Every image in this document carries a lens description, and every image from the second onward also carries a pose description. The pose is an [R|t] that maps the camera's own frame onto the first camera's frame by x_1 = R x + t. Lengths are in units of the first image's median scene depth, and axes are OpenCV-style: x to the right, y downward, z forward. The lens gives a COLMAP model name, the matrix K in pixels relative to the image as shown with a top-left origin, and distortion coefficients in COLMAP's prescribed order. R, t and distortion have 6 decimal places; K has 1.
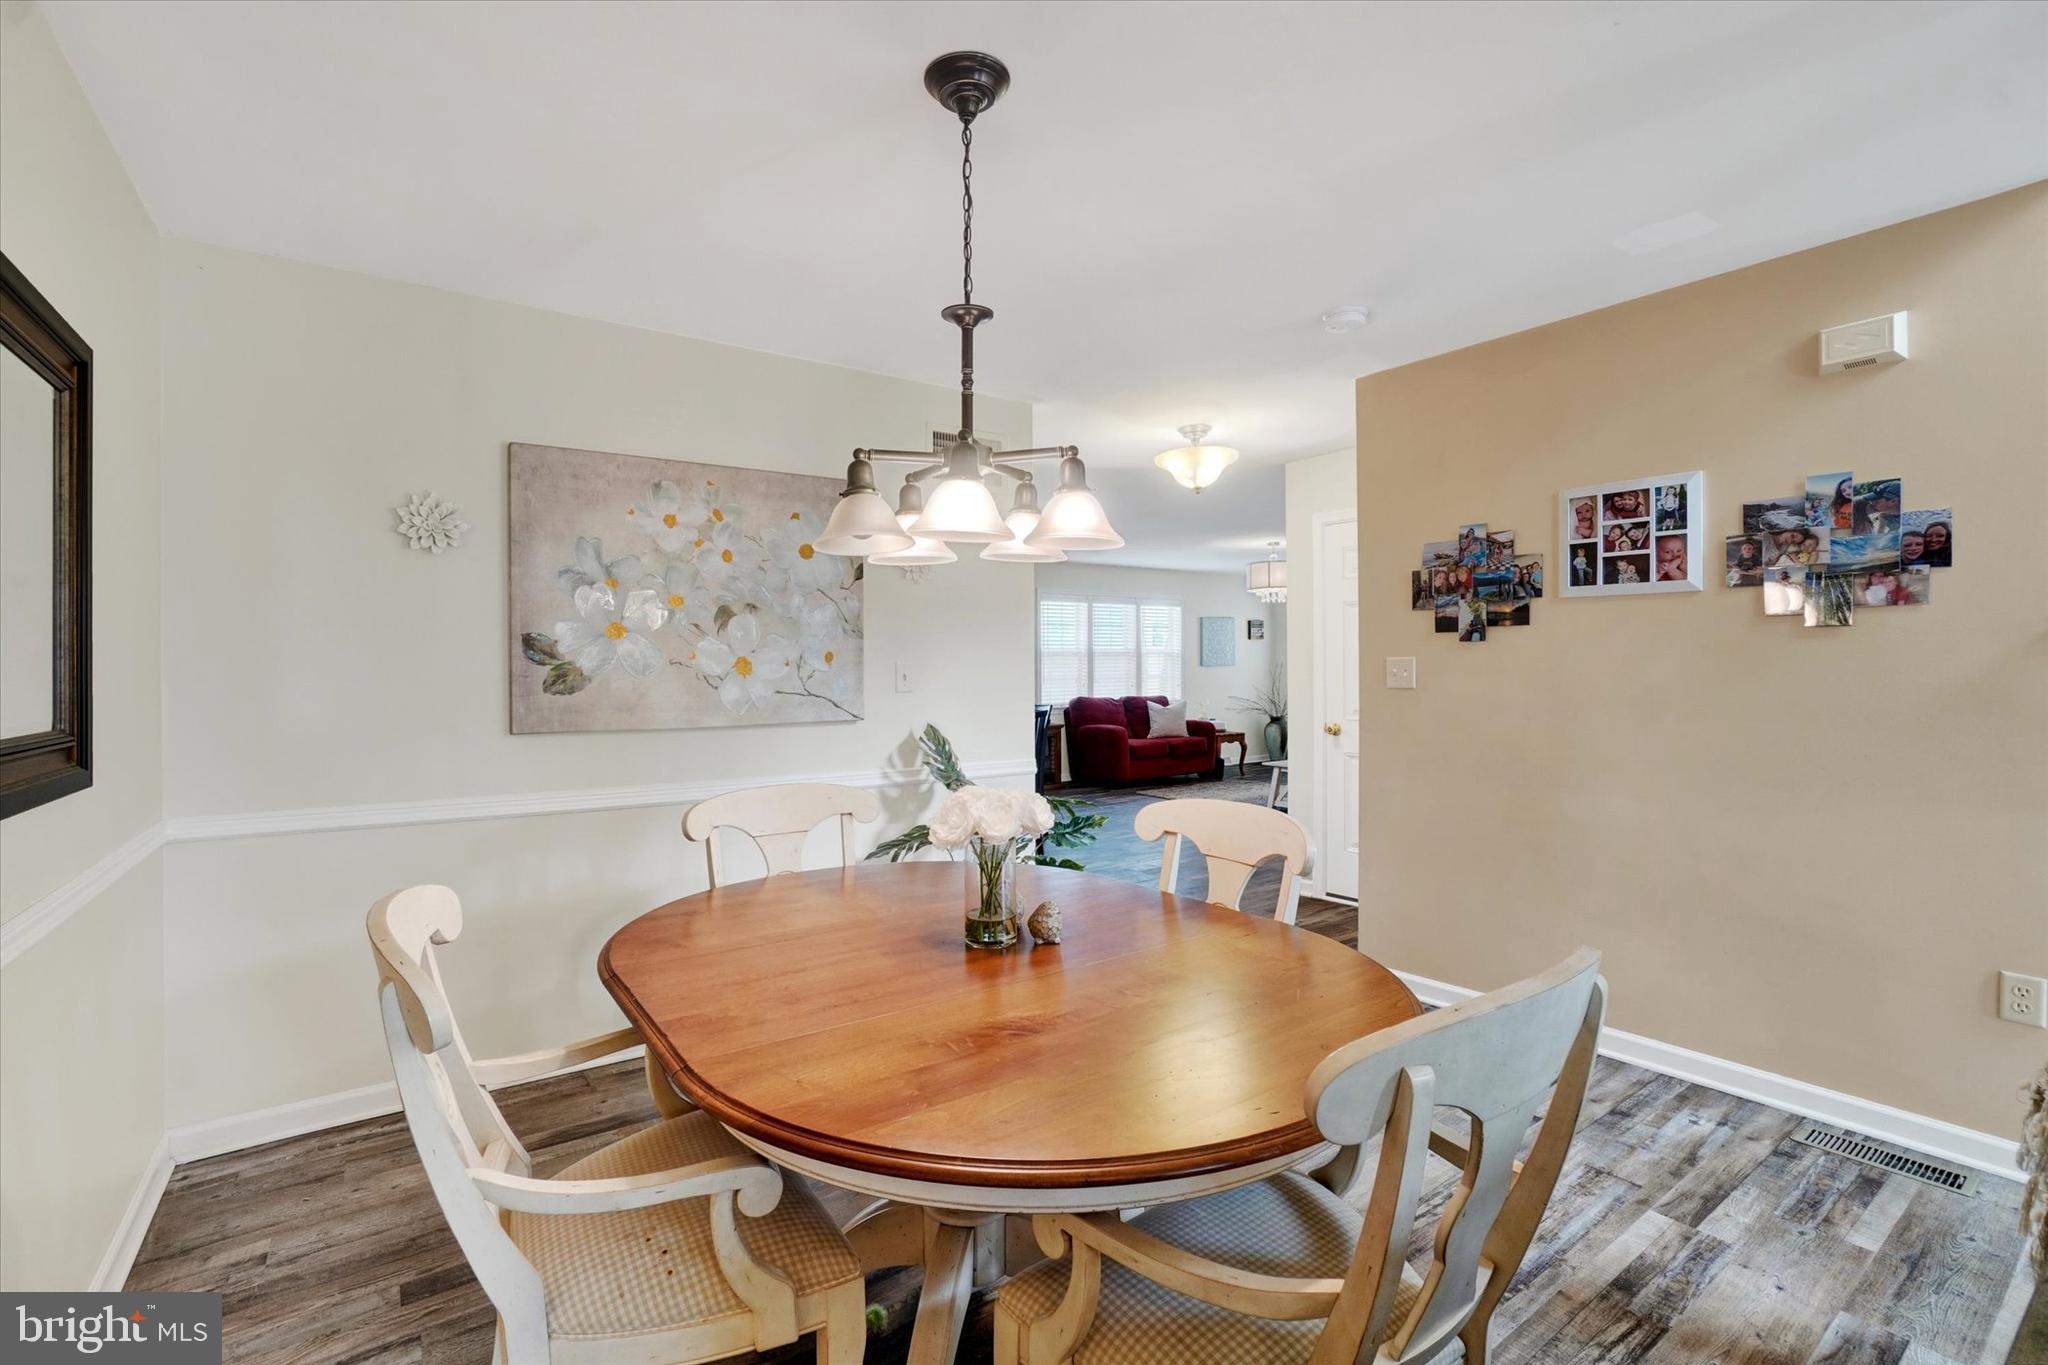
lens RADIAL K [[903.7, 0, 990.8], [0, 903.7, 668.9], [0, 0, 1]] dist [-0.042297, 0.000318]
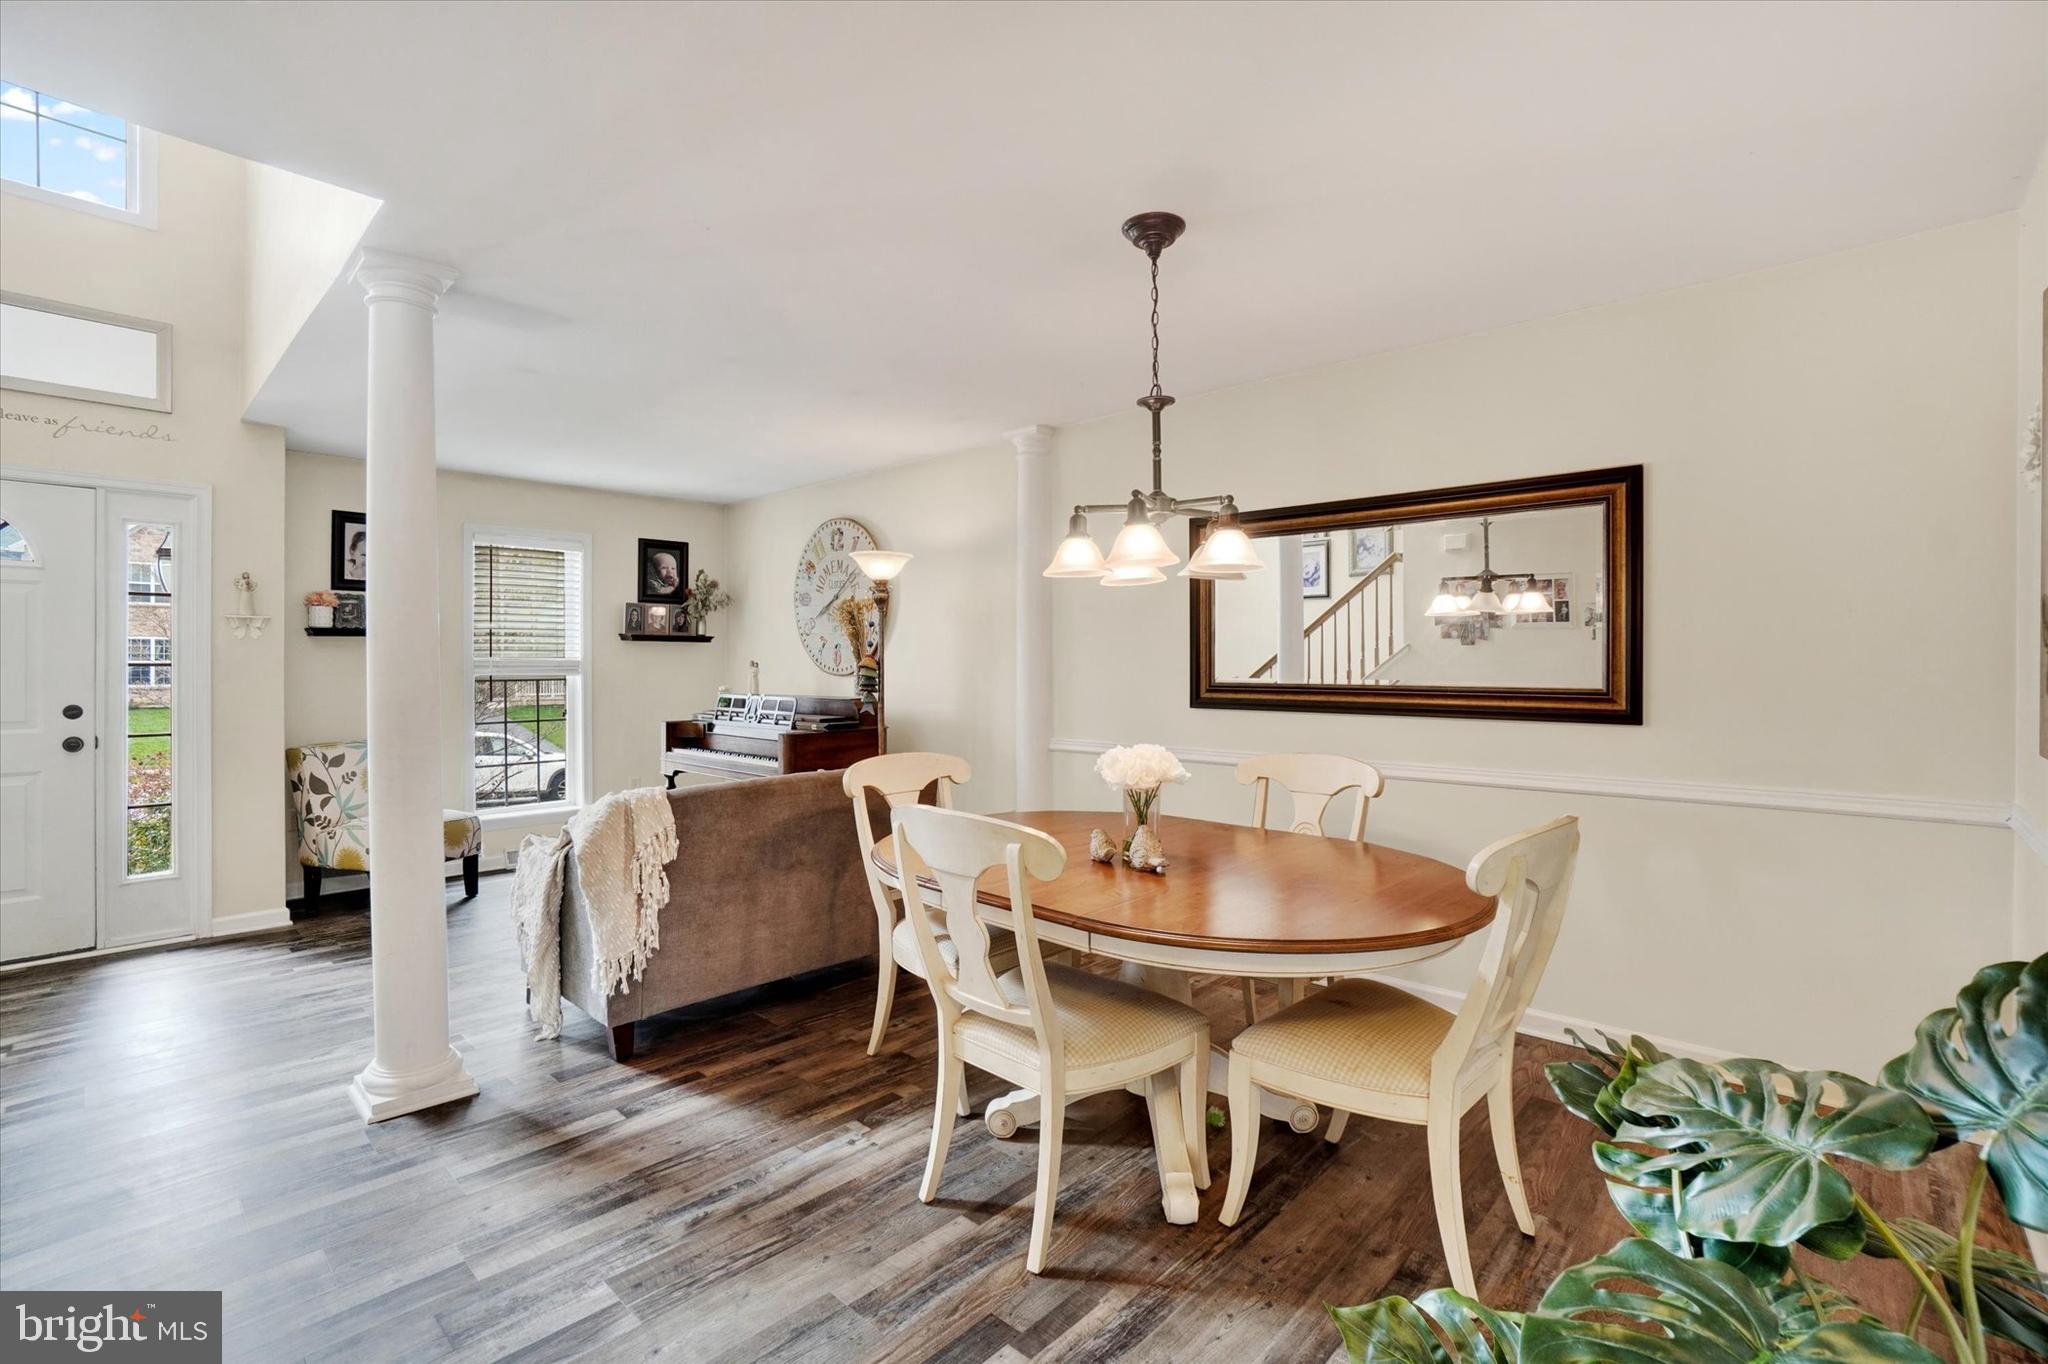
lens RADIAL K [[908.8, 0, 944.7], [0, 908.8, 666.6], [0, 0, 1]] dist [-0.003324, -0.000018]
pose [[-0.987050, 0.006928, -0.160262, 0.320953], [0.006164, 0.999967, 0.005264, 0.002467], [0.160293, 0.004208, -0.987060, 1.434092]]
